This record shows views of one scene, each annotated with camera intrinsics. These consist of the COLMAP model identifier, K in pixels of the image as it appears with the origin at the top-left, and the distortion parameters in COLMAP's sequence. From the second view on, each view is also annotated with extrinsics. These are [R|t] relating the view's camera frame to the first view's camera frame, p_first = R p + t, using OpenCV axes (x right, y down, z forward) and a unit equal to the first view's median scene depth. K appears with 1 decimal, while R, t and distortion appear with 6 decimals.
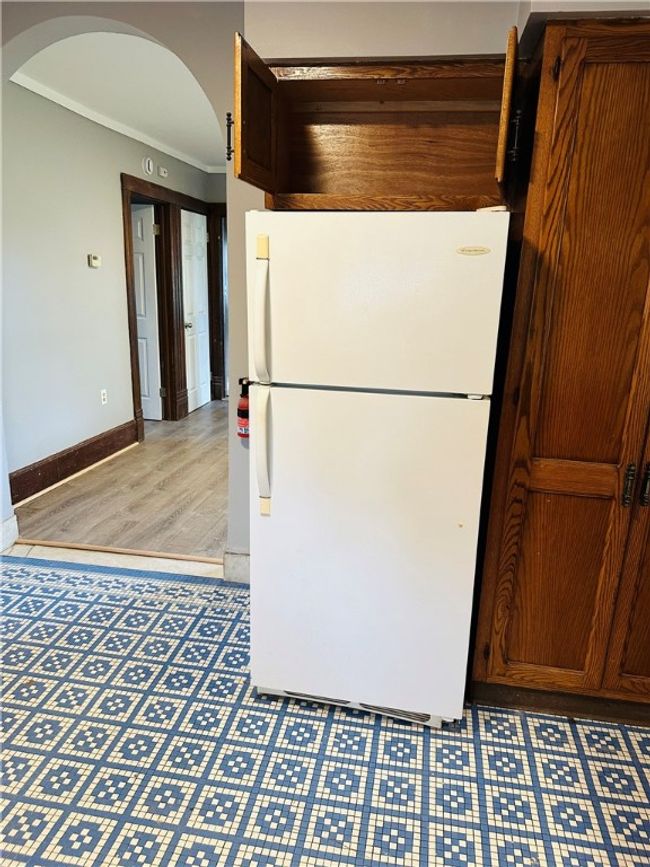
lens RADIAL K [[606.2, 0, 320.8], [0, 606.2, 454.6], [0, 0, 1]] dist [0.082654, -0.065465]
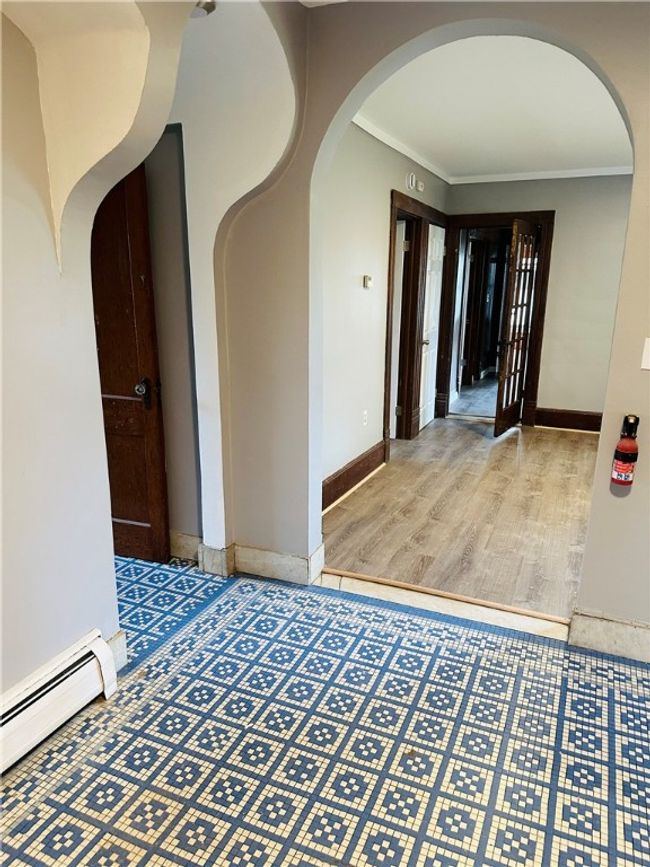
lens RADIAL K [[617.9, 0, 327.4], [0, 617.9, 428.1], [0, 0, 1]] dist [0.062584, -0.080013]
pose [[0.977603, 0.036553, -0.207260, -0.210727], [-0.049542, 0.997097, -0.057828, -0.015950], [0.204544, 0.066801, 0.976575, 0.041986]]
